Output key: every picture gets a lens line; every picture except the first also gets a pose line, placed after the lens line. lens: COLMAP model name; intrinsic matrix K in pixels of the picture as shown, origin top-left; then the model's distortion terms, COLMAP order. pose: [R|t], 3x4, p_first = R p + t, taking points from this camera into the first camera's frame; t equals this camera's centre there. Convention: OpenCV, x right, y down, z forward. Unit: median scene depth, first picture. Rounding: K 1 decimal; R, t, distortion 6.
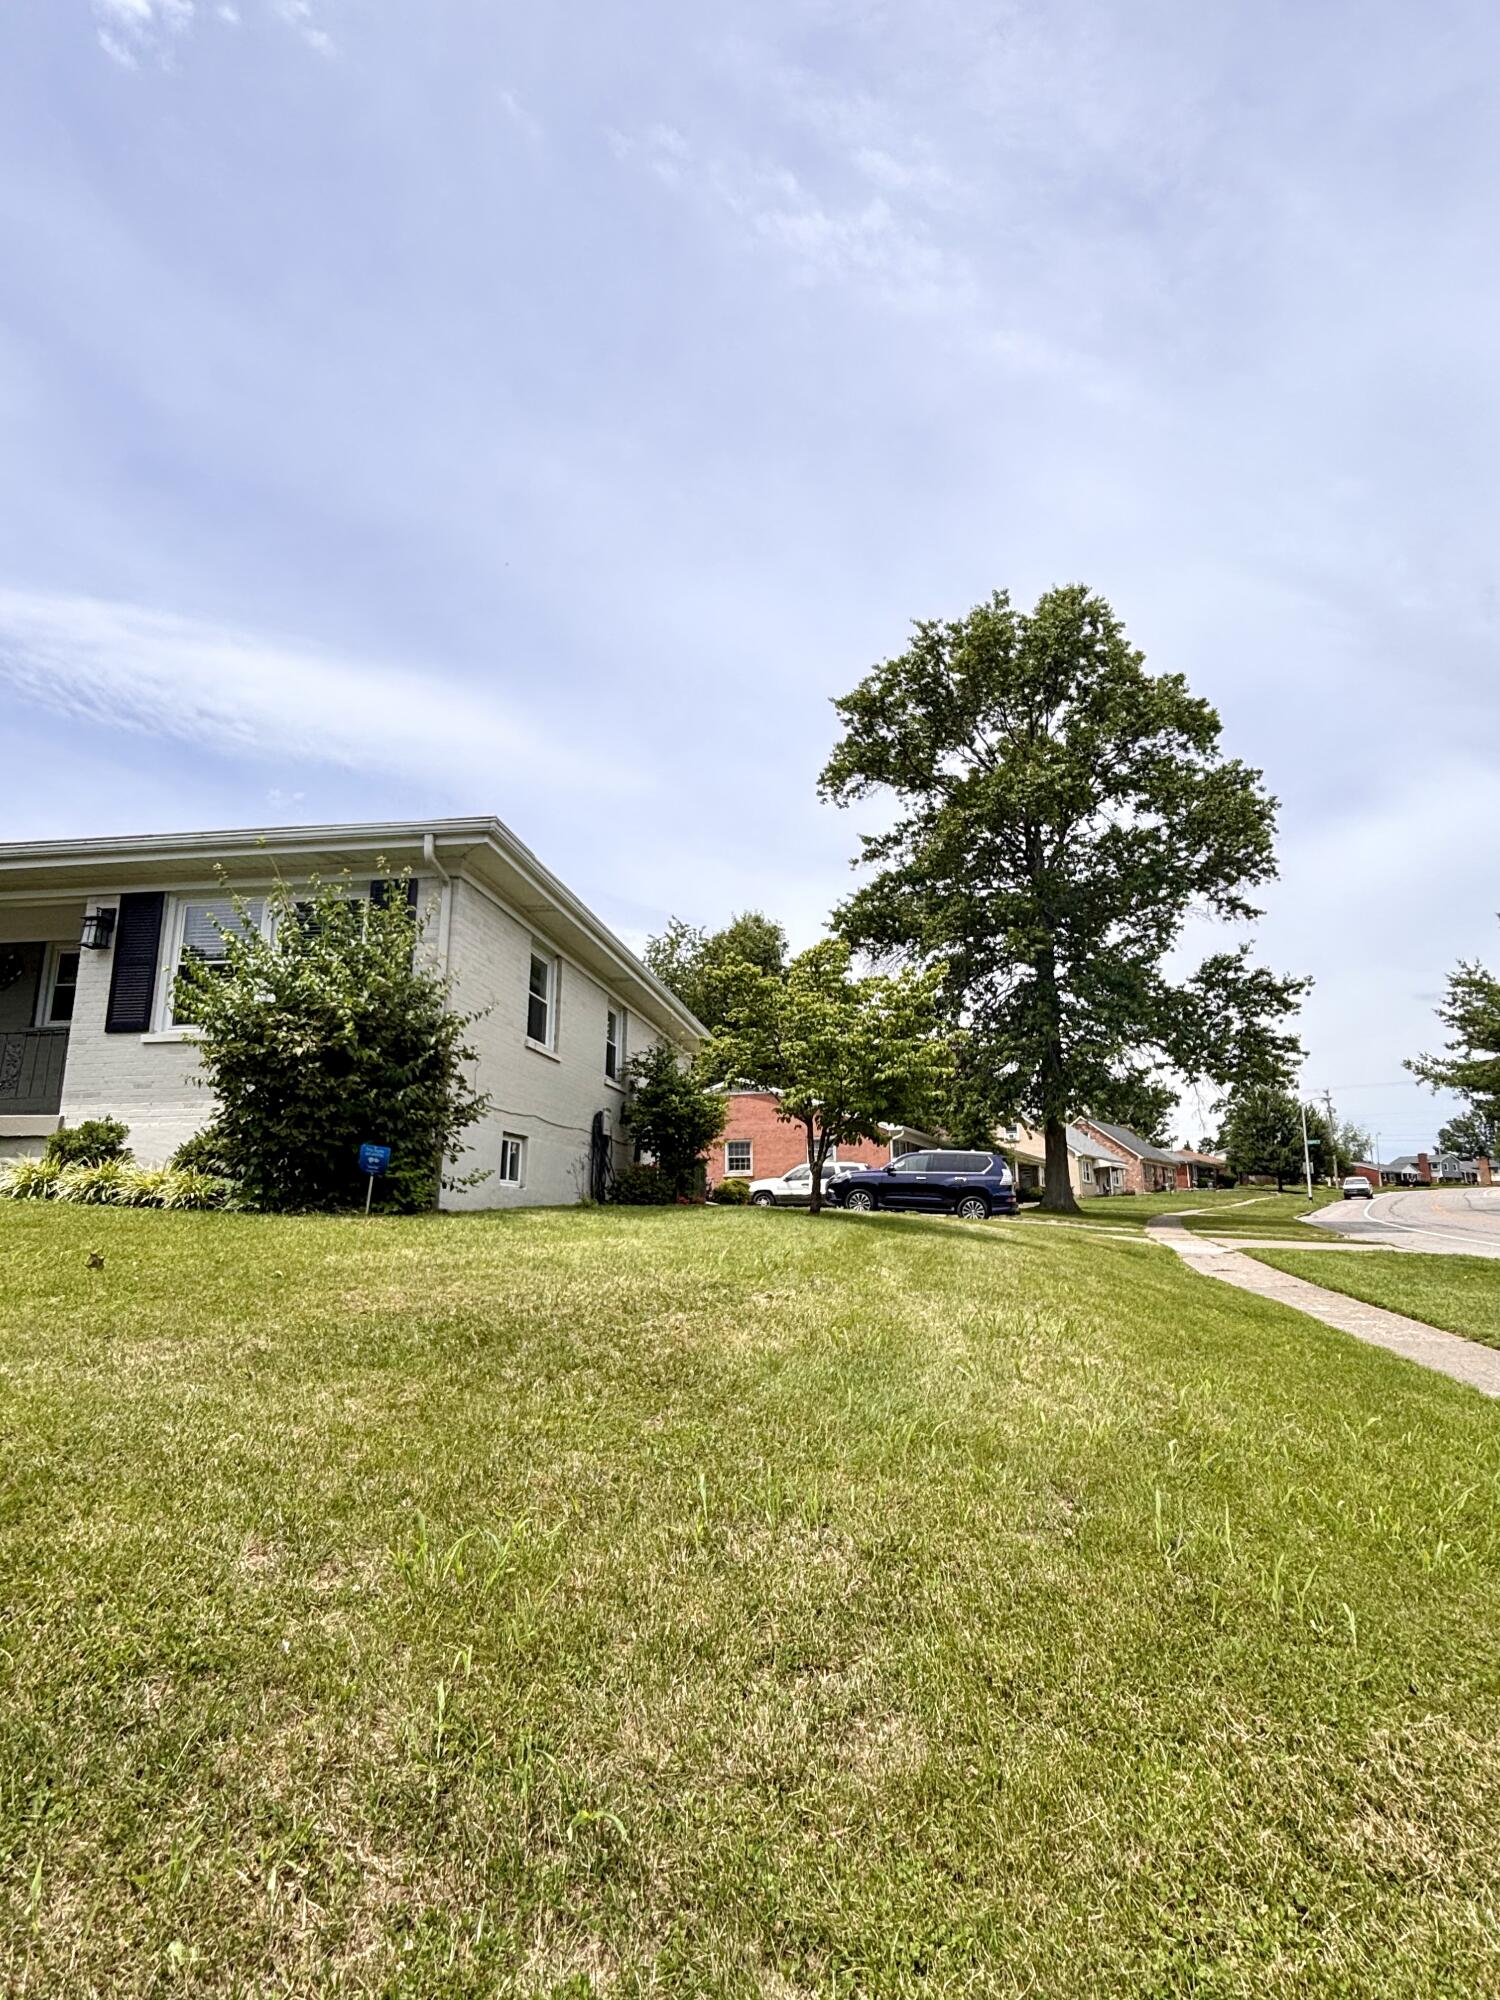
lens RADIAL K [[1051.1, 0, 750.0], [0, 1051.1, 1000.0], [0, 0, 1]] dist [0.018726, 0.000216]
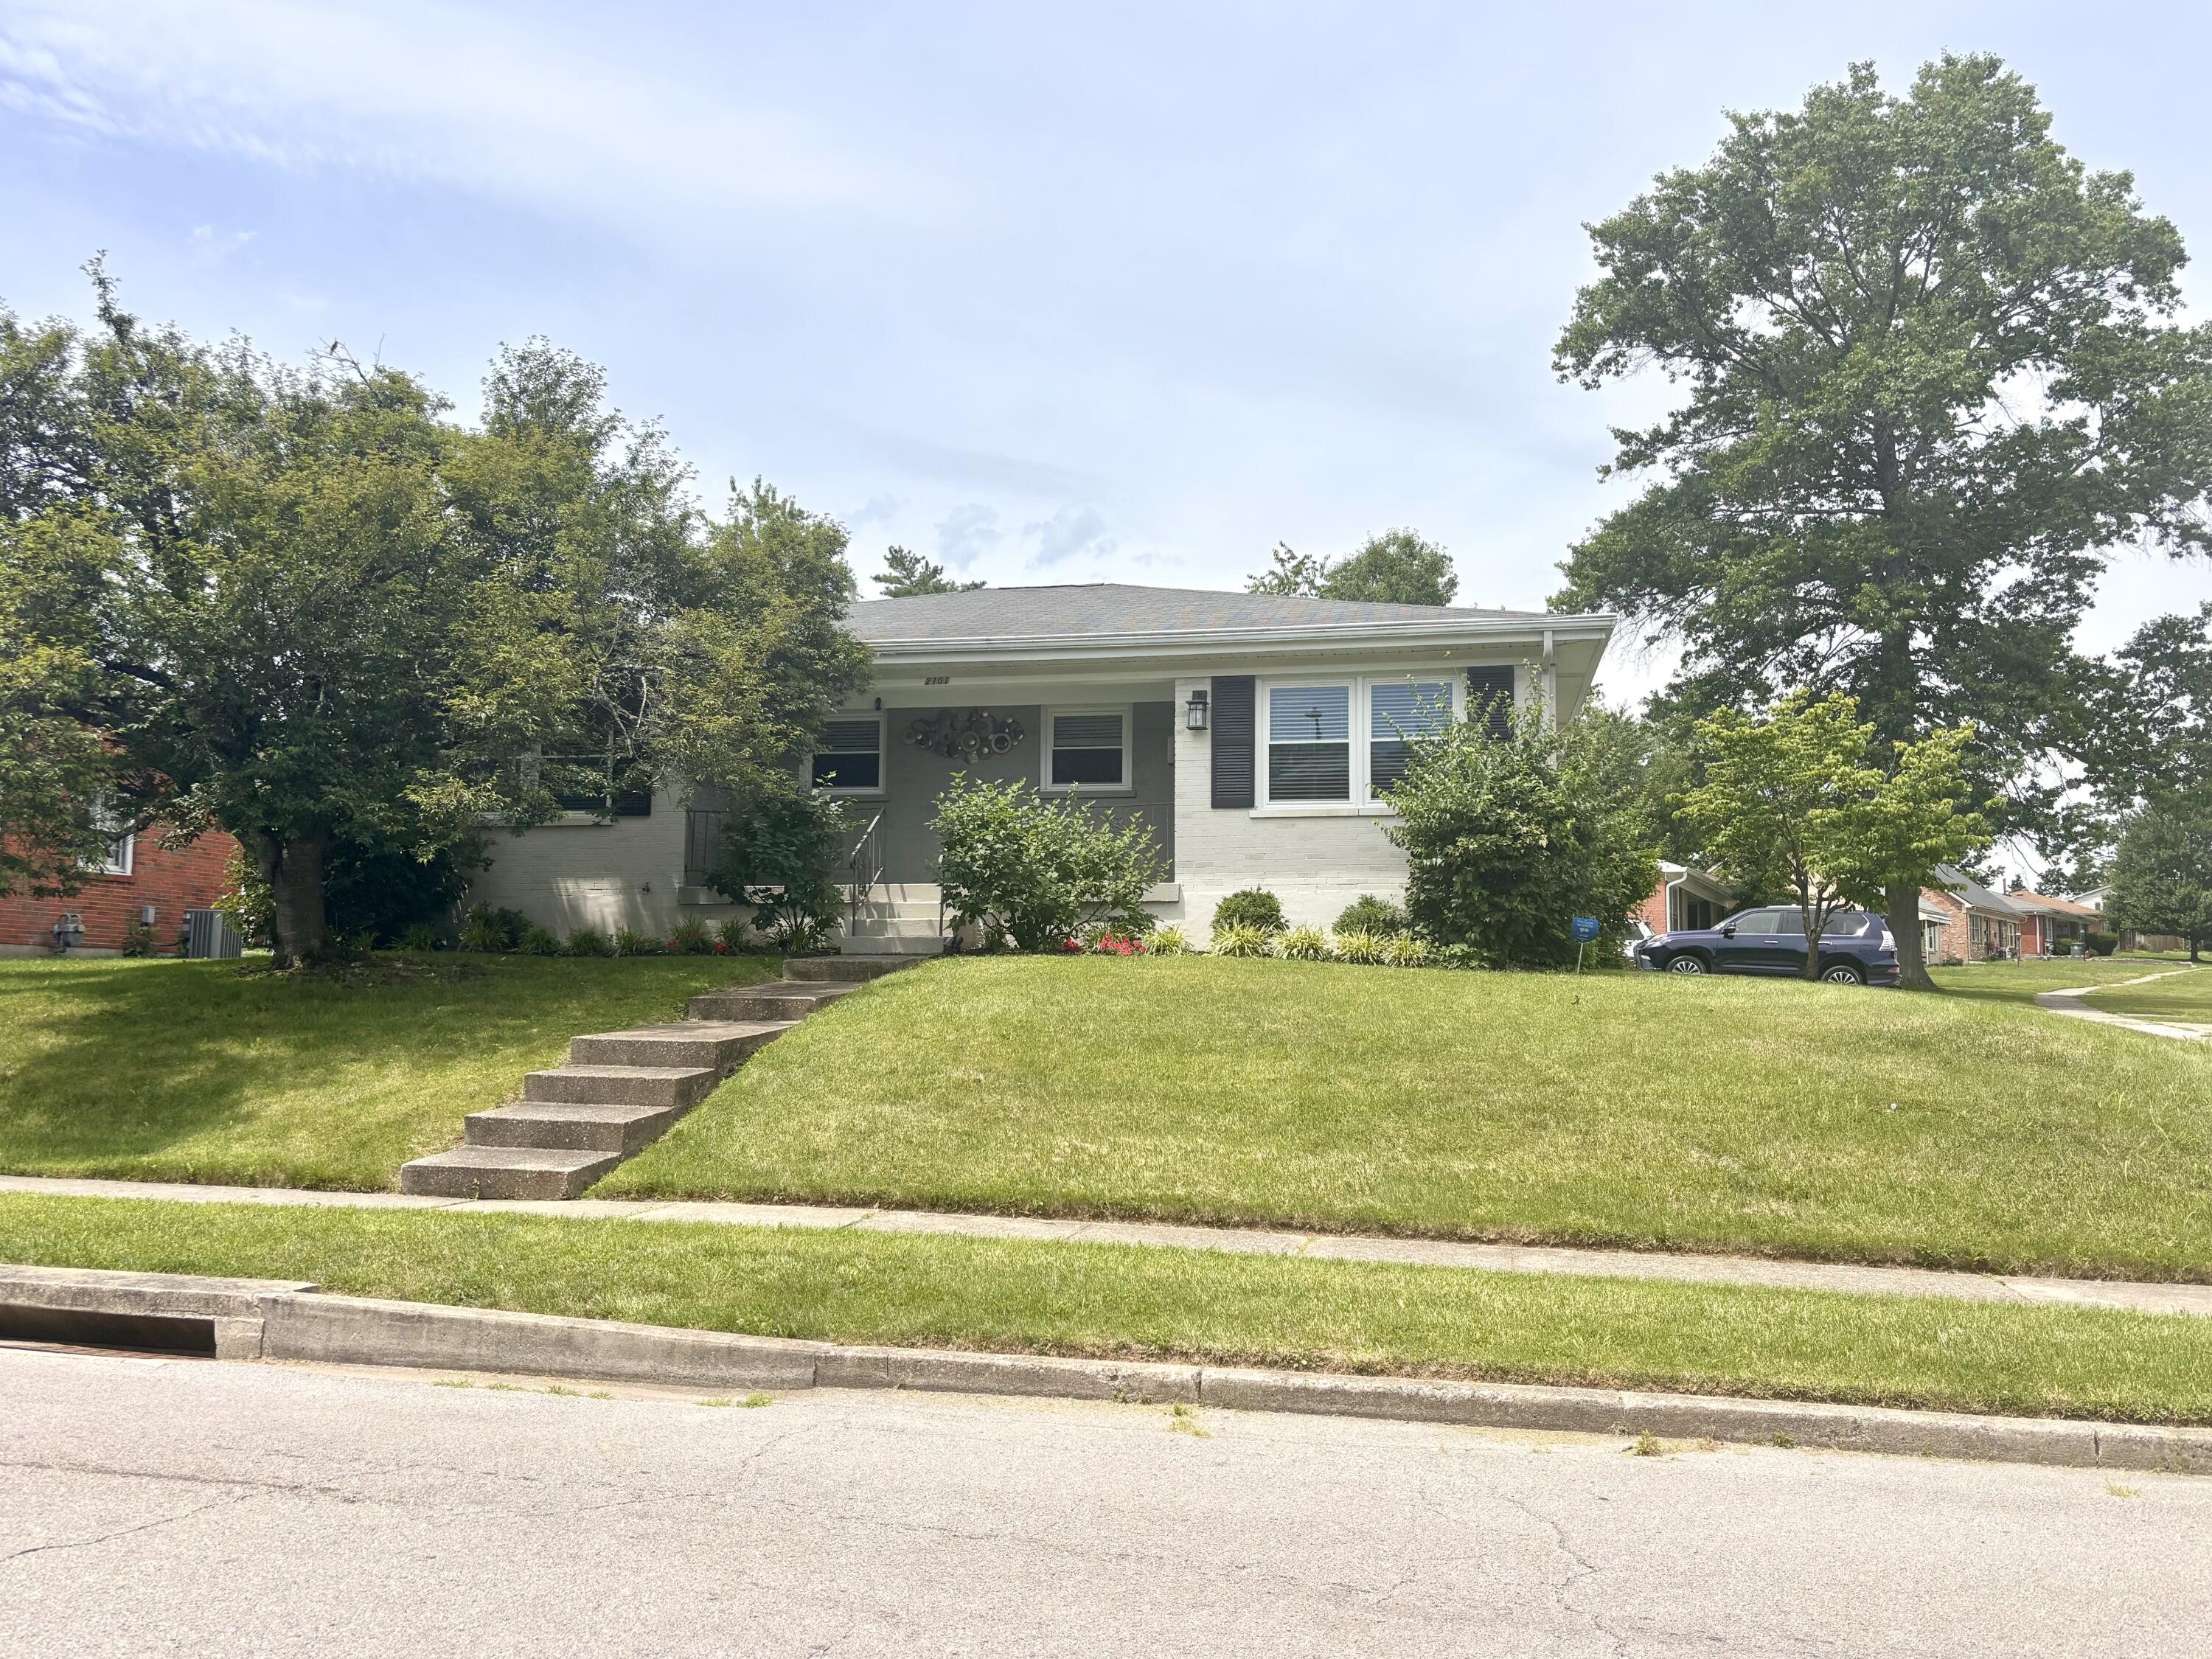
lens RADIAL K [[1832.1, 0, 1106.0], [0, 1832.1, 829.5], [0, 0, 1]] dist [0.024624, -0.014043]
pose [[0.997996, 0.007341, -0.062854, -0.148134], [-0.000127, 0.993478, 0.114023, -0.039430], [0.063281, -0.113787, 0.991488, -0.214359]]
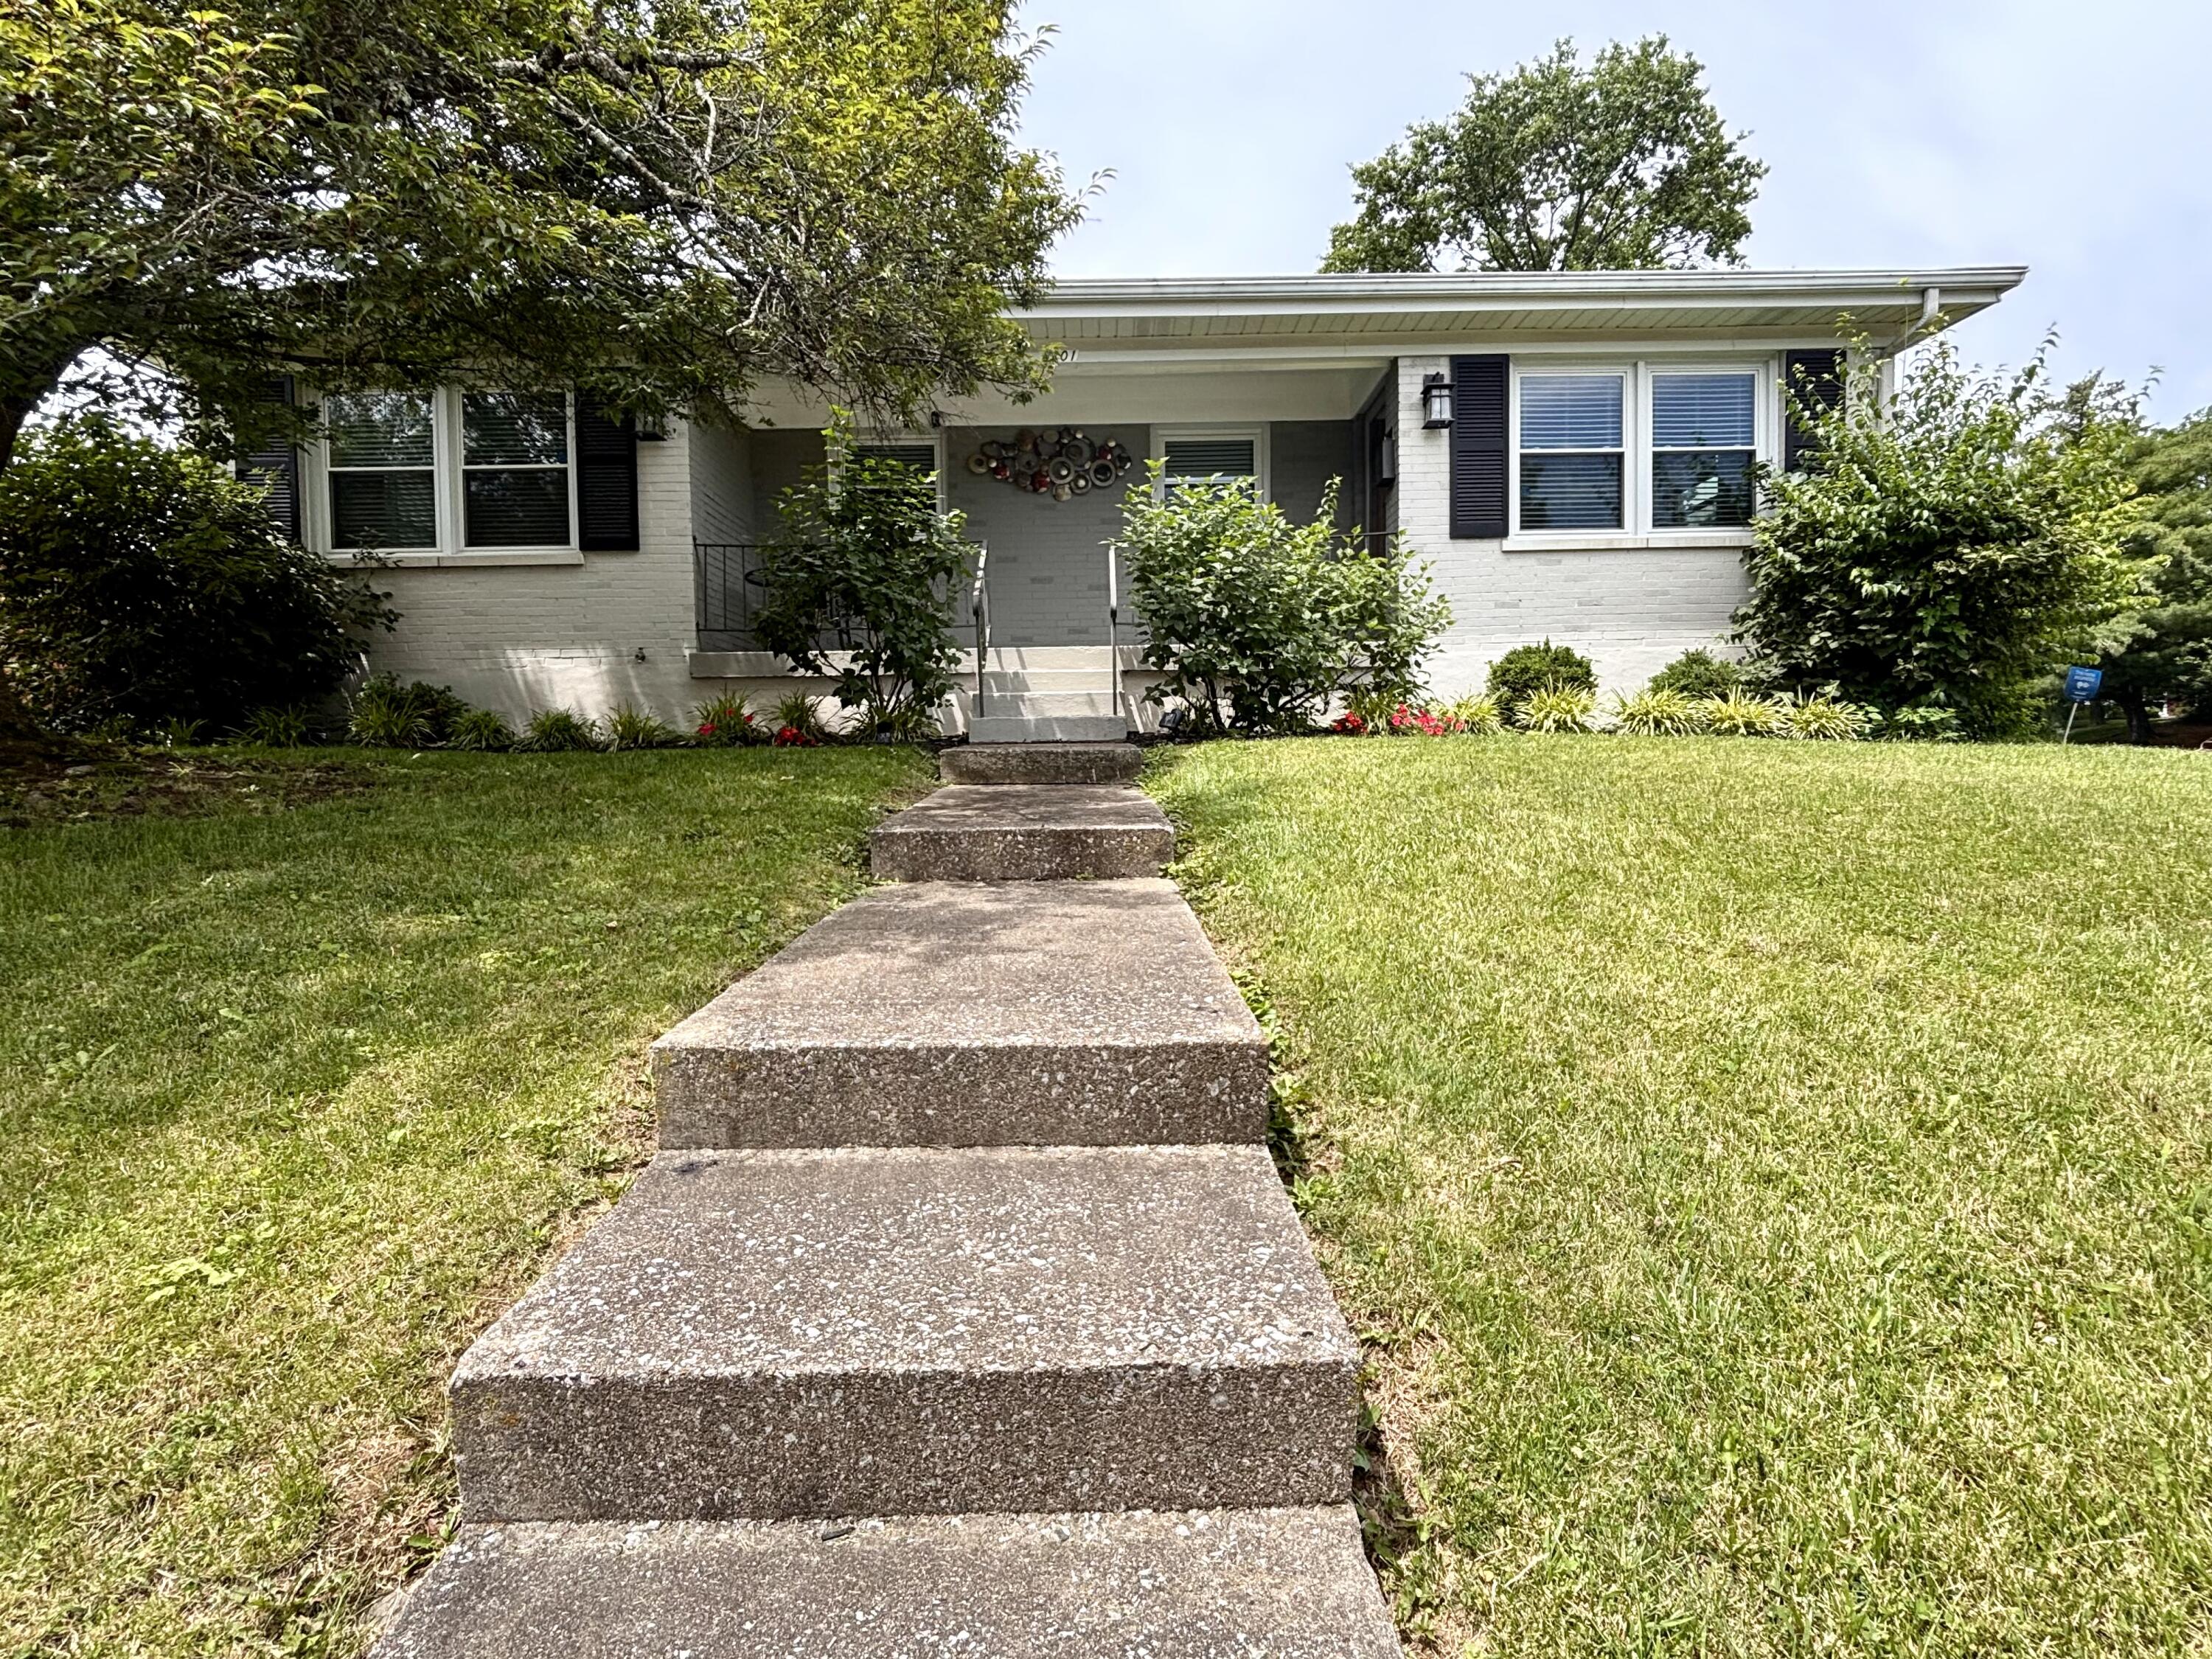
lens RADIAL K [[1119.9, 0, 1106.0], [0, 1119.9, 829.5], [0, 0, 1]] dist [0.001505, 0.000326]
pose [[0.989483, -0.016161, 0.143741, -0.245873], [-0.019948, 0.968997, 0.246264, 0.010258], [-0.143264, -0.246541, 0.958485, 0.039548]]
